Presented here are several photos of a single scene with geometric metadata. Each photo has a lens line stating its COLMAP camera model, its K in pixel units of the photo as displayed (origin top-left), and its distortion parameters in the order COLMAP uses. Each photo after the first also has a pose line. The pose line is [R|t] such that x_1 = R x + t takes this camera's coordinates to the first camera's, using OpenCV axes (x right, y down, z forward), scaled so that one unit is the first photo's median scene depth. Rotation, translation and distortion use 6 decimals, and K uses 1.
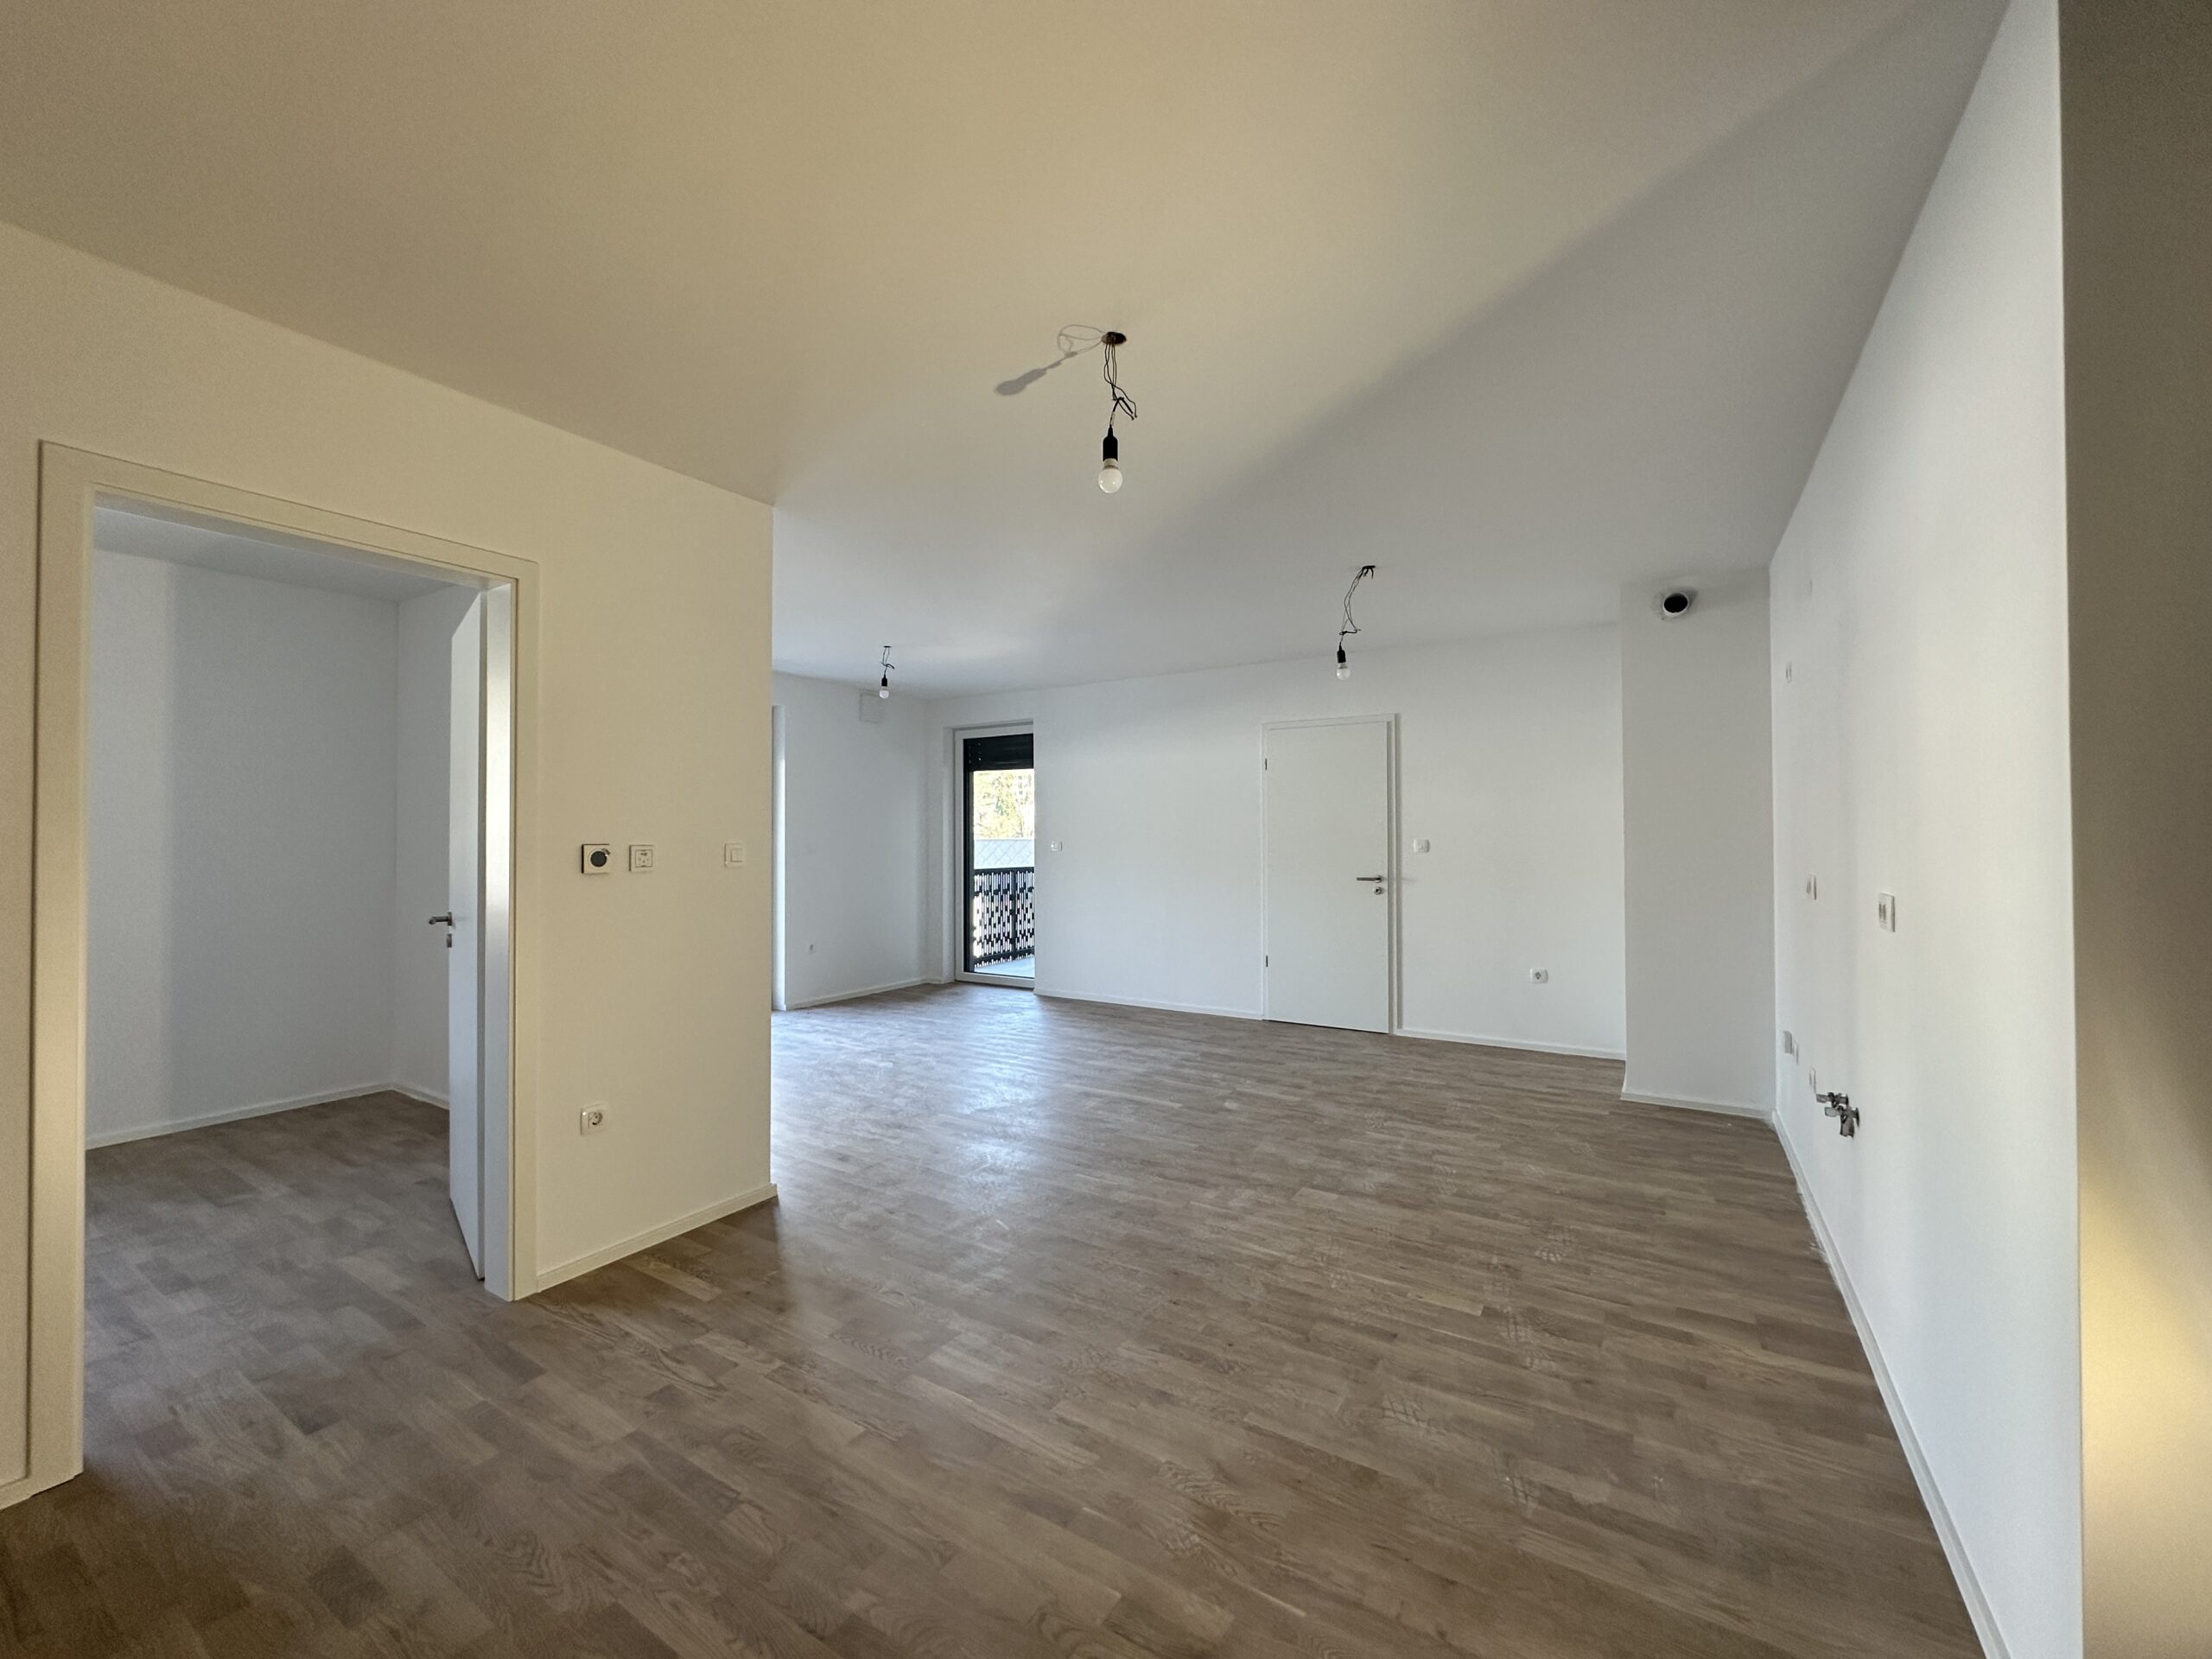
lens RADIAL K [[883.3, 0, 1106.0], [0, 883.3, 829.5], [0, 0, 1]] dist [-0.000412, -0.000122]
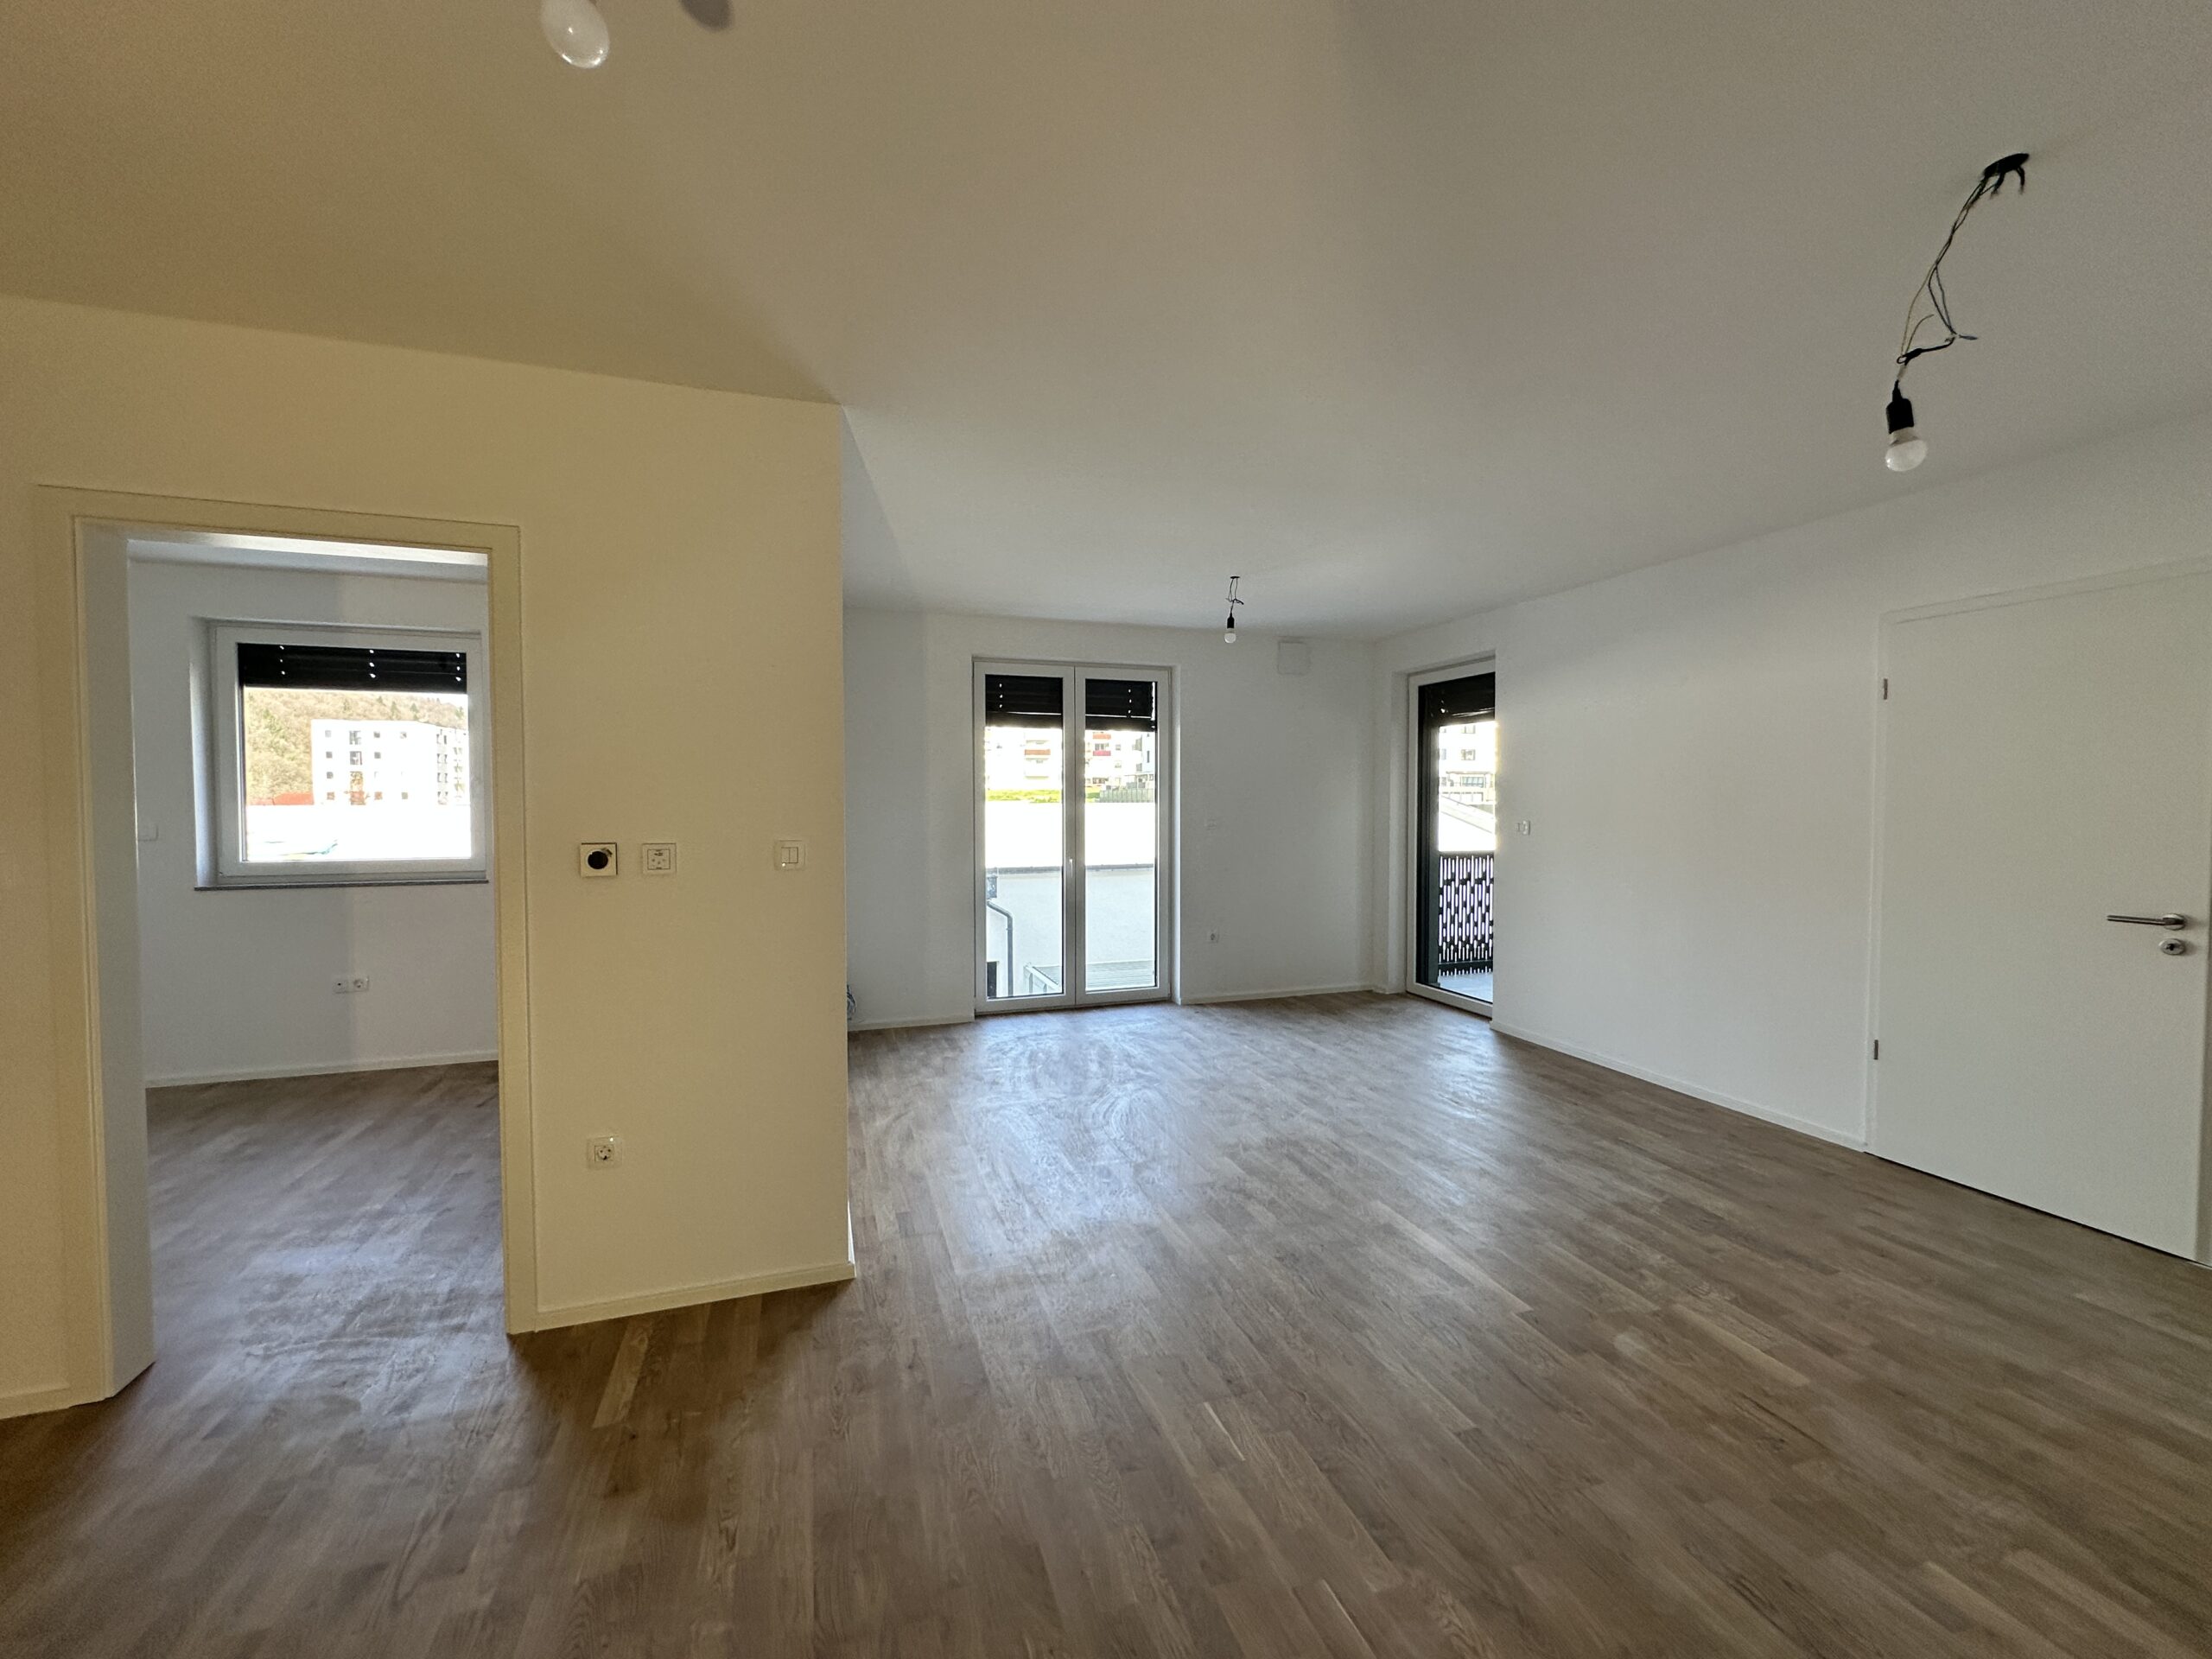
lens RADIAL K [[883.3, 0, 1106.0], [0, 883.3, 829.5], [0, 0, 1]] dist [-0.000412, -0.000122]
pose [[0.773031, 0.021841, -0.633993, 0.213165], [0.005855, 0.999119, 0.041558, -0.017678], [0.634342, -0.035838, 0.772222, 0.378610]]
